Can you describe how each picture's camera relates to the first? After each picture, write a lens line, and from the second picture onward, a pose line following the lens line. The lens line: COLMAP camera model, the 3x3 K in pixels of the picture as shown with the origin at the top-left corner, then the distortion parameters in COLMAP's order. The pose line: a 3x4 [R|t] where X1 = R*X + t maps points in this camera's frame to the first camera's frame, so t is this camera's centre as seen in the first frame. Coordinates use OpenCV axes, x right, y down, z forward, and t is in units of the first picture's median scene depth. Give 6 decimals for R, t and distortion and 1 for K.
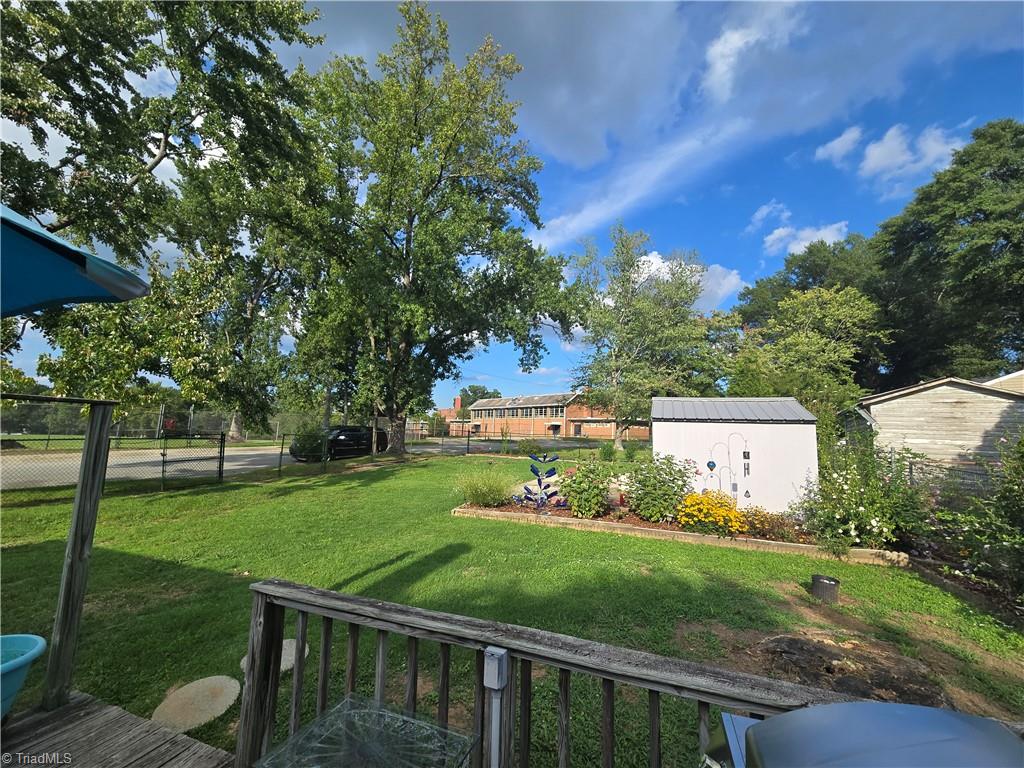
lens RADIAL K [[420.6, 0, 515.1], [0, 420.6, 385.0], [0, 0, 1]] dist [-0.002410, -0.000325]
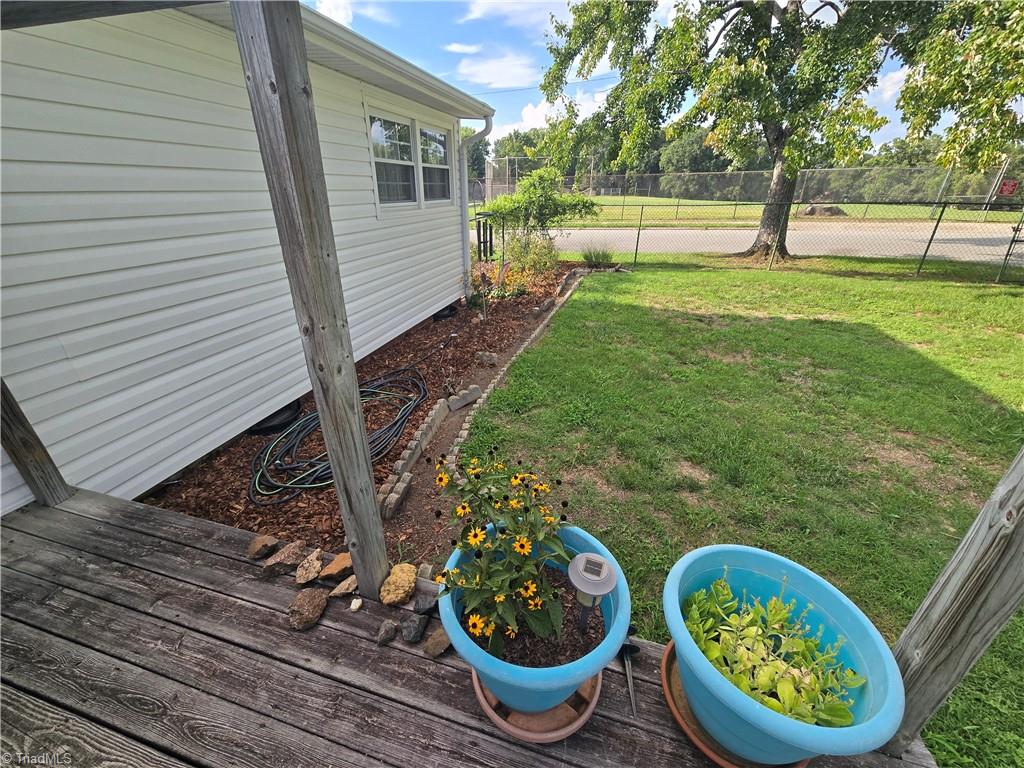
lens RADIAL K [[420.6, 0, 514.8], [0, 420.6, 384.1], [0, 0, 1]] dist [-0.002410, -0.000325]
pose [[0.084683, 0.397350, -0.913752, -0.235767], [0.107797, 0.908010, 0.404843, 0.038988], [0.990560, -0.132783, 0.034060, 0.173227]]
